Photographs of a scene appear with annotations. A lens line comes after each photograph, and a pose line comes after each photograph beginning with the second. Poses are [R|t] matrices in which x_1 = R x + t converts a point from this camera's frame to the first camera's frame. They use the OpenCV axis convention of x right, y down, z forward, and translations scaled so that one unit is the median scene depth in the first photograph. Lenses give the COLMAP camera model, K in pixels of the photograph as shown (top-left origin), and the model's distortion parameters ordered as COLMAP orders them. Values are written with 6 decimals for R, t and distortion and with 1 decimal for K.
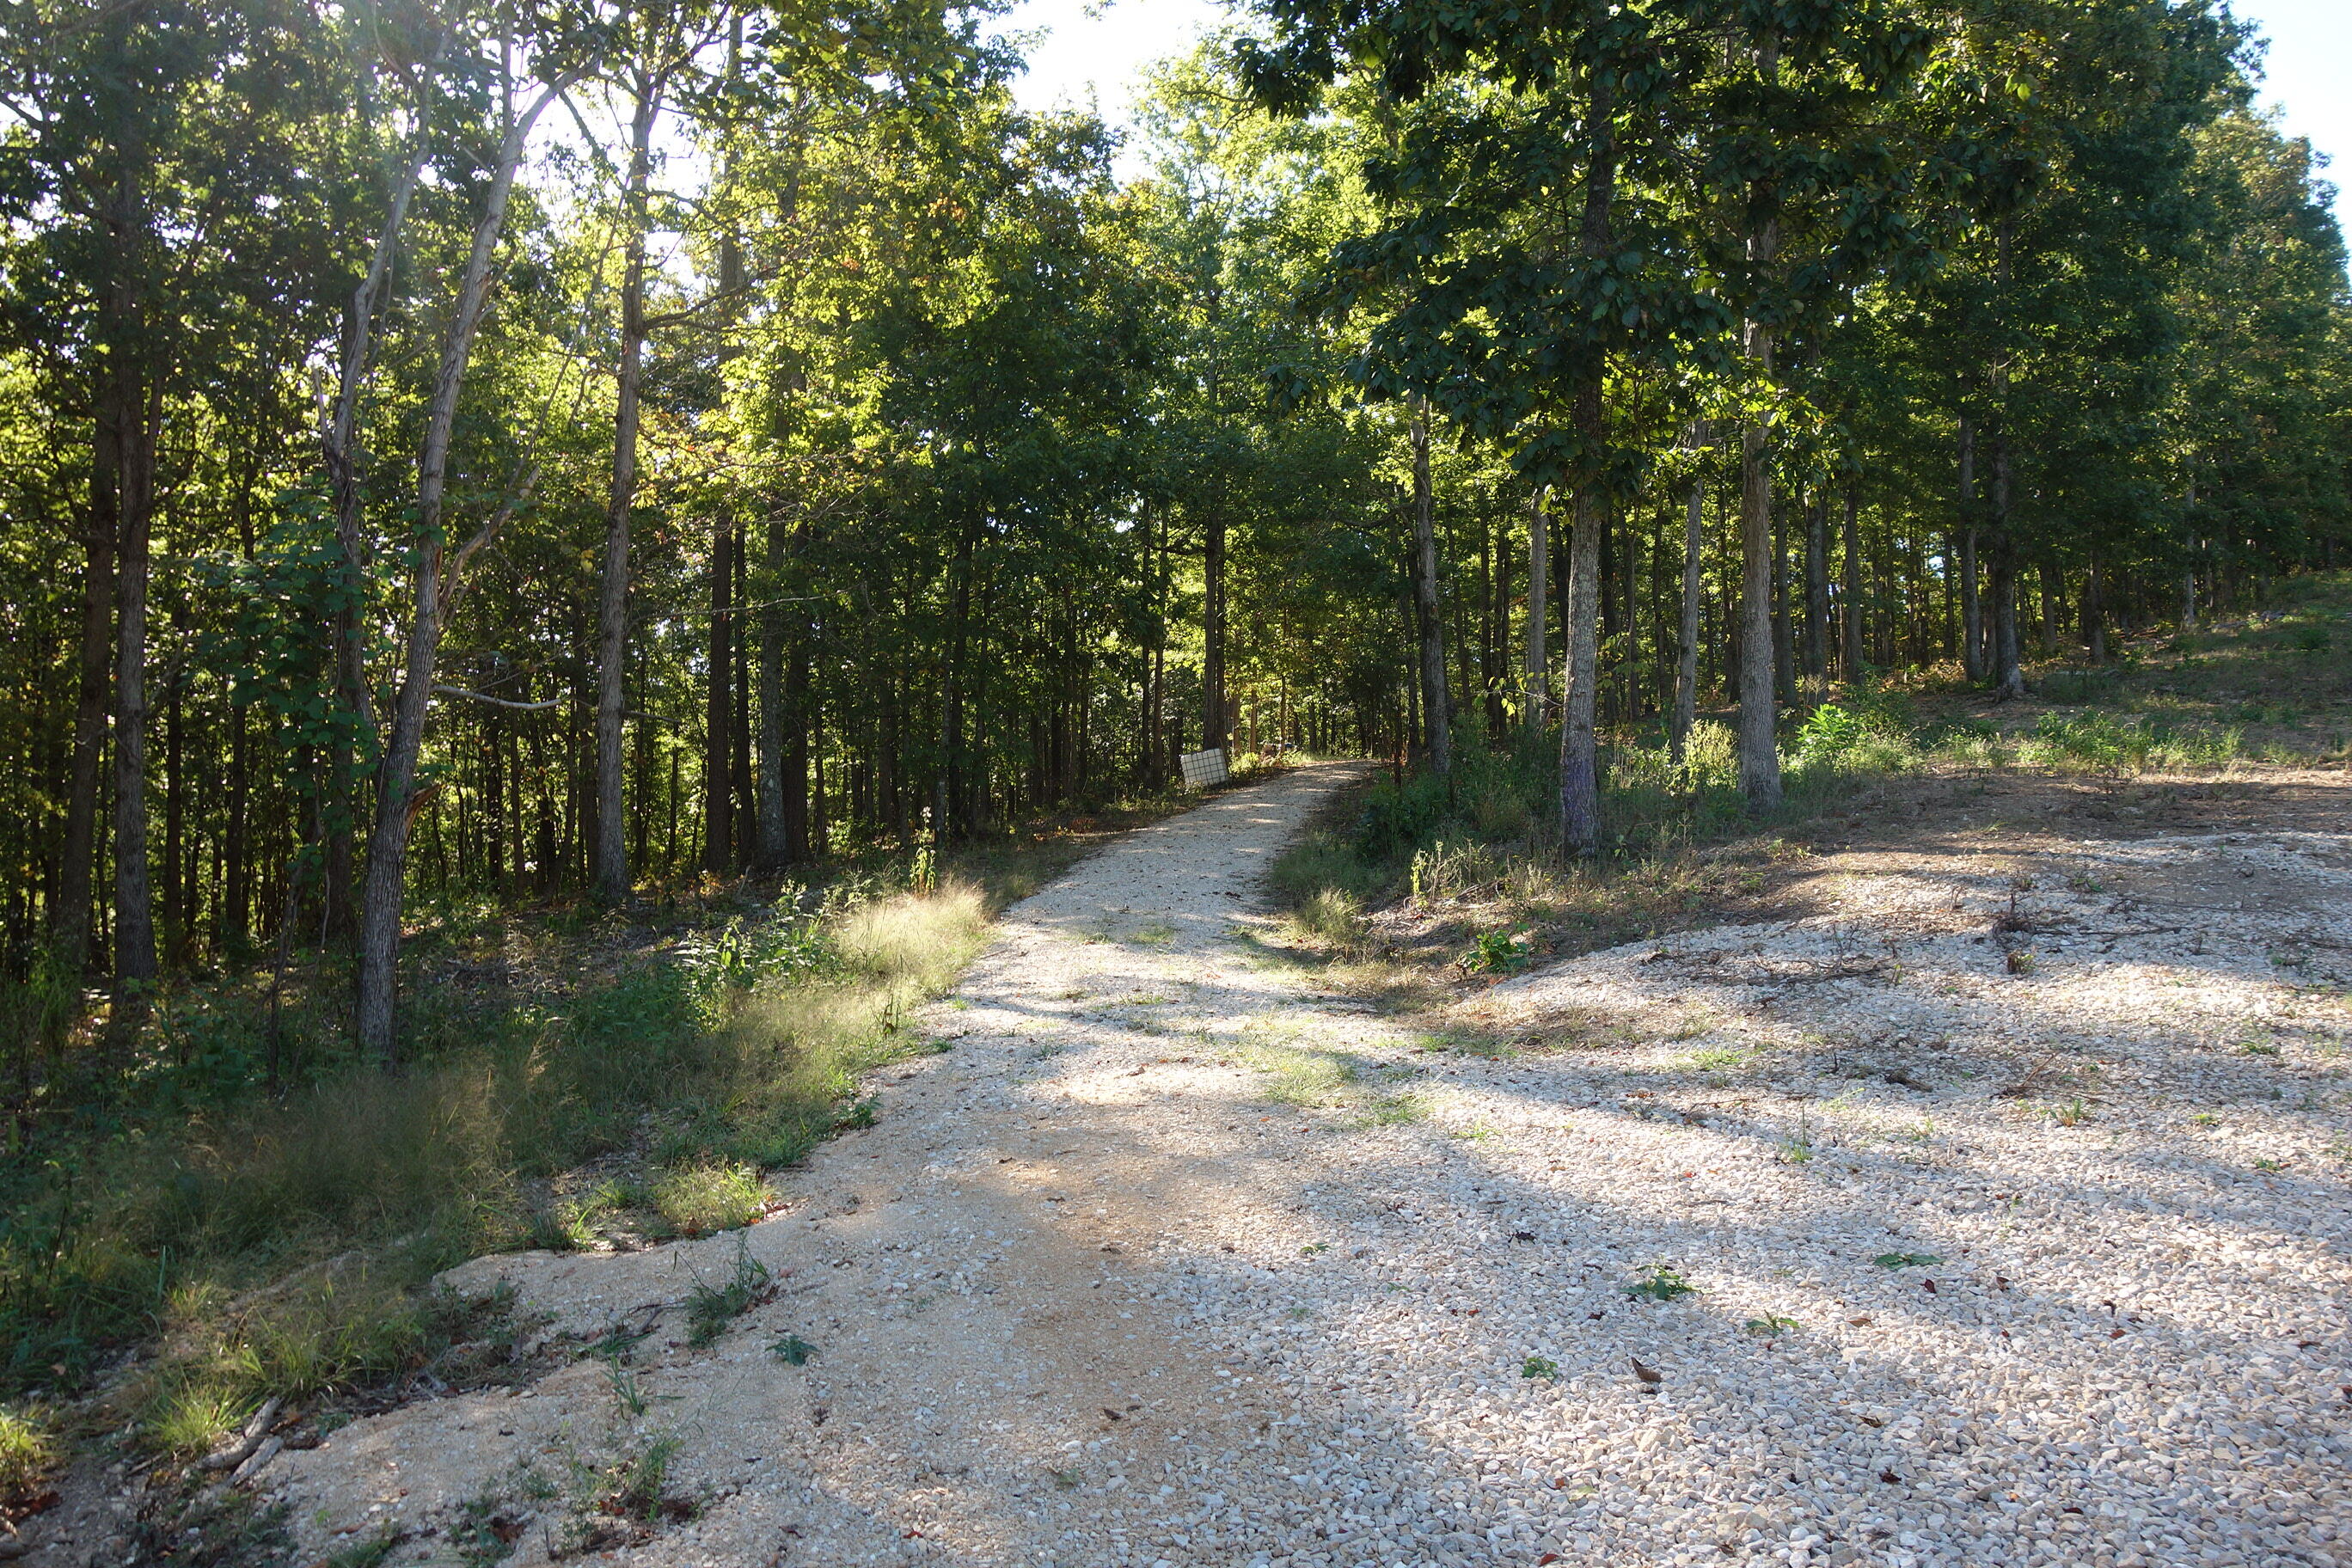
lens RADIAL K [[1838.5, 0, 1175.8], [0, 1838.5, 780.0], [0, 0, 1]] dist [-0.026397, -0.006402]
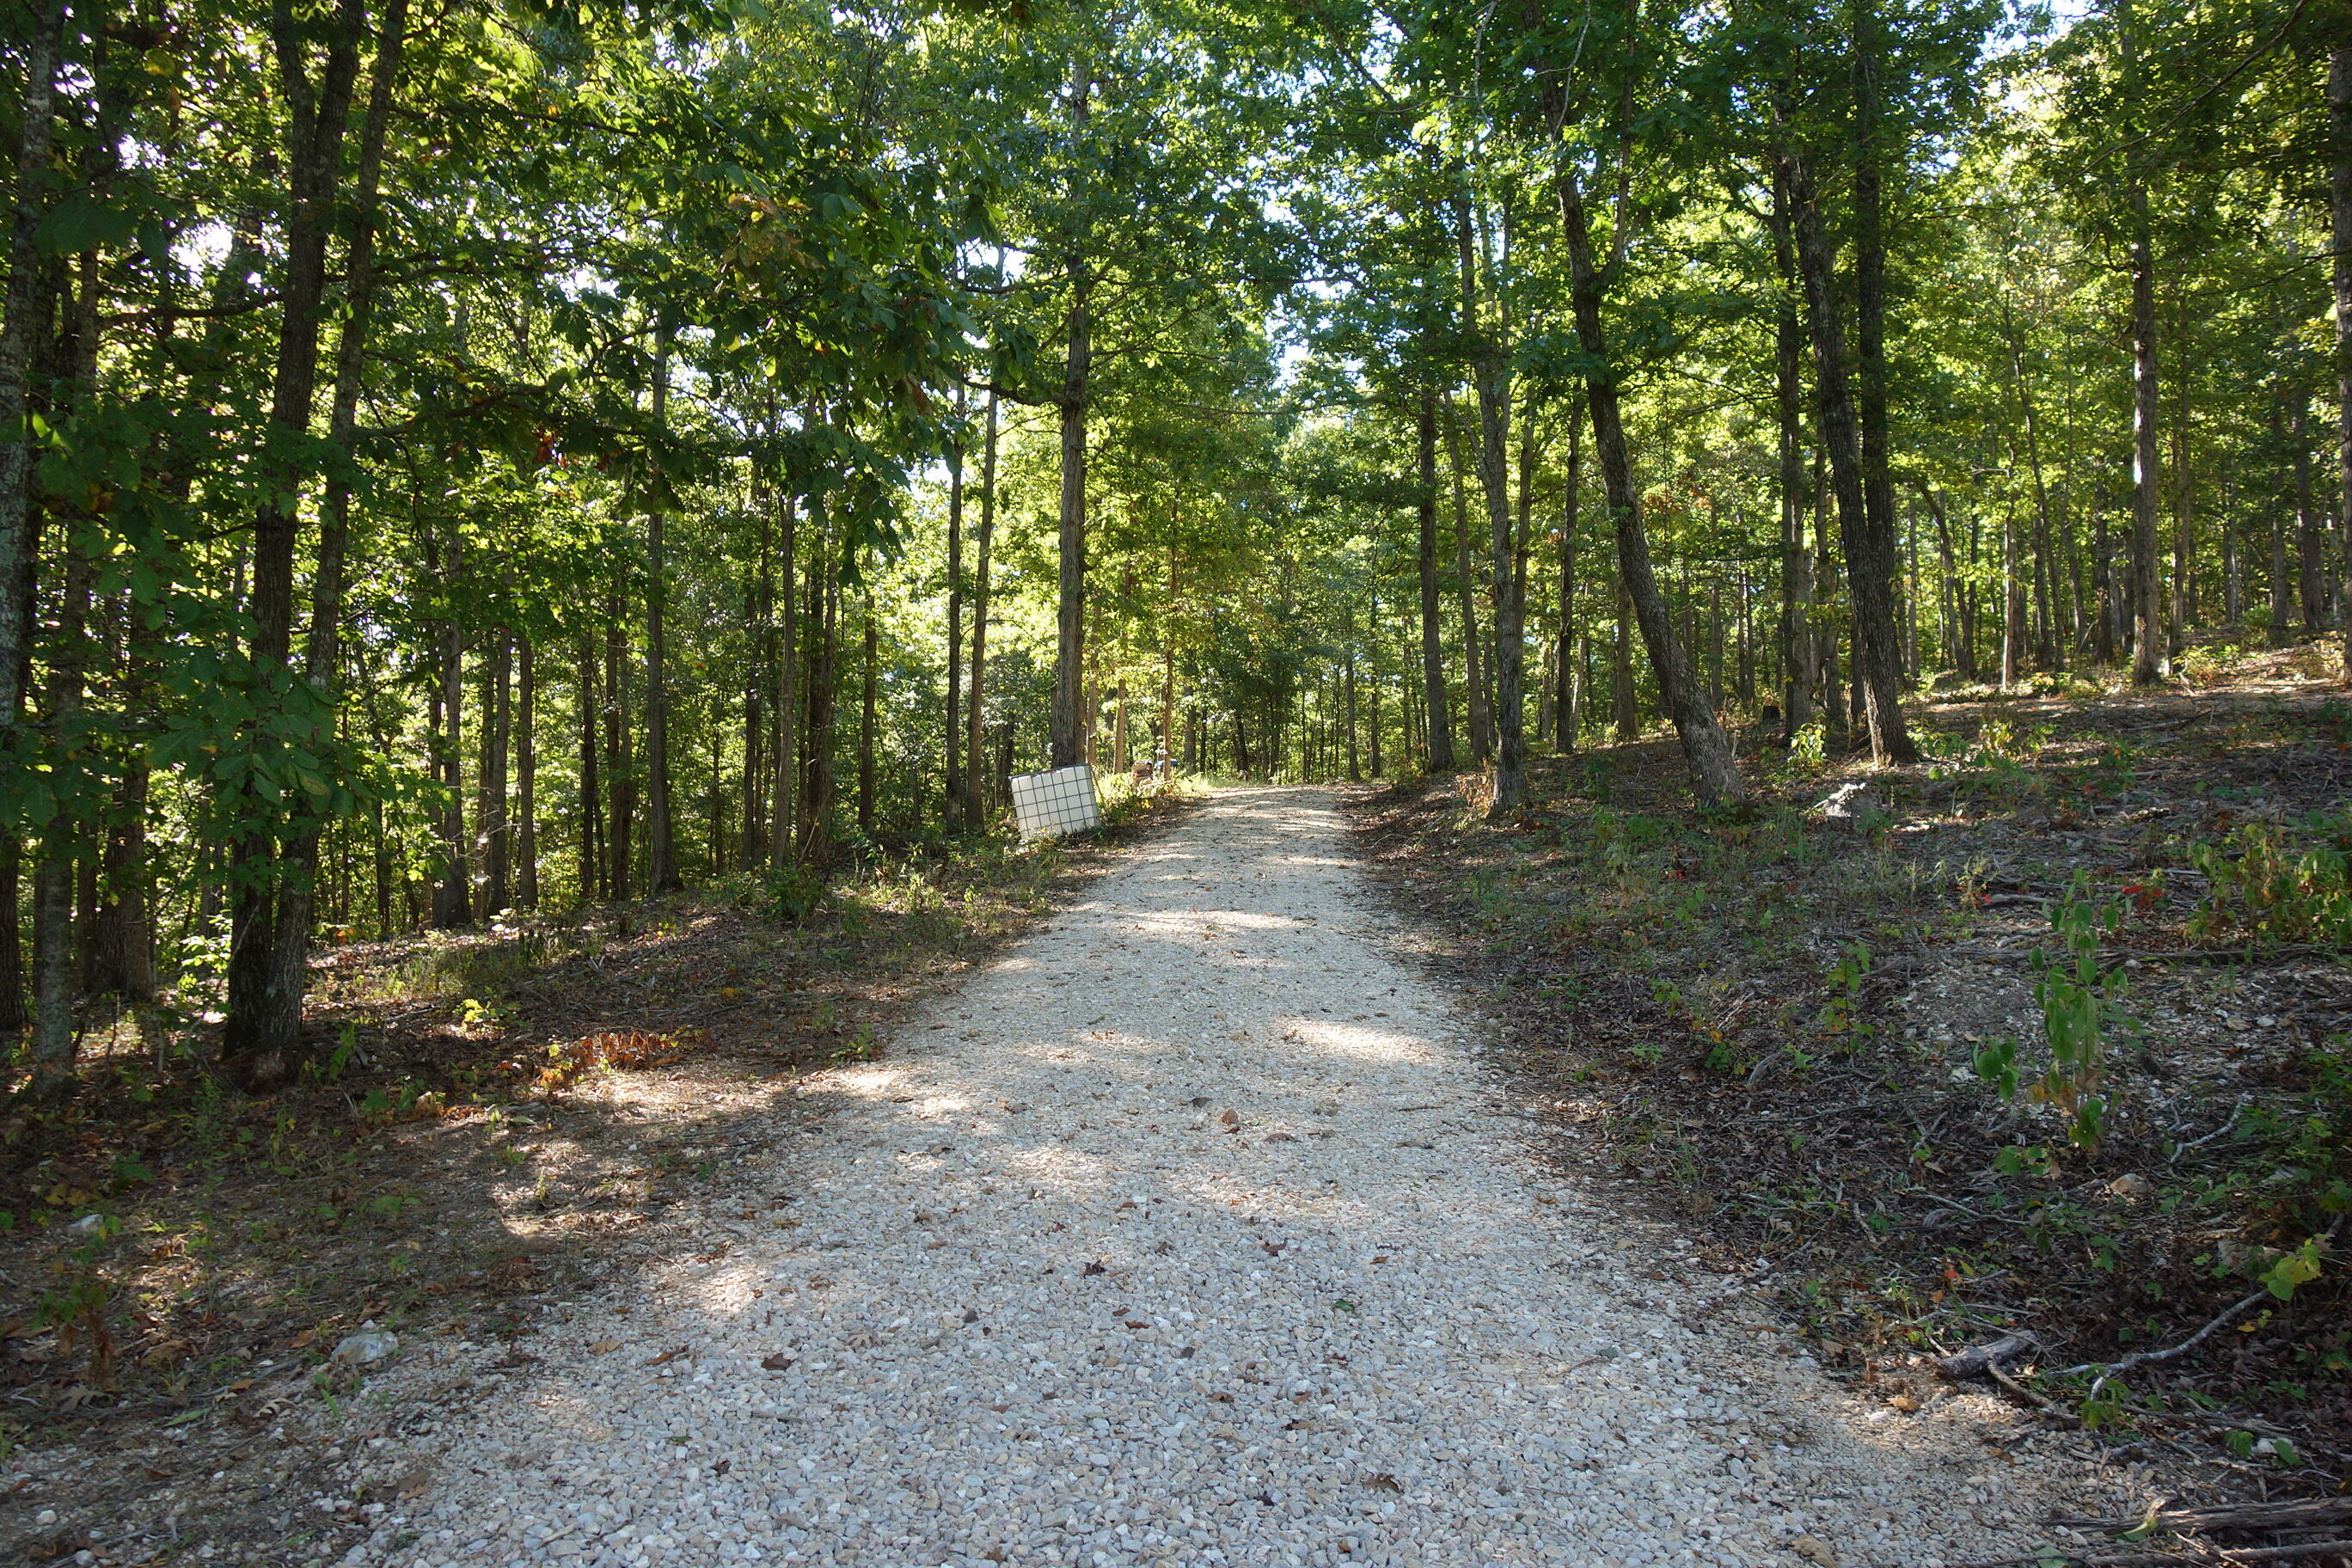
lens RADIAL K [[1838.5, 0, 1174.8], [0, 1838.5, 785.4], [0, 0, 1]] dist [-0.026397, -0.006402]
pose [[0.995688, 0.006015, 0.092572, 0.000172], [-0.005253, 0.999950, -0.008470, -0.005484], [-0.092618, 0.007947, 0.995670, 0.361933]]
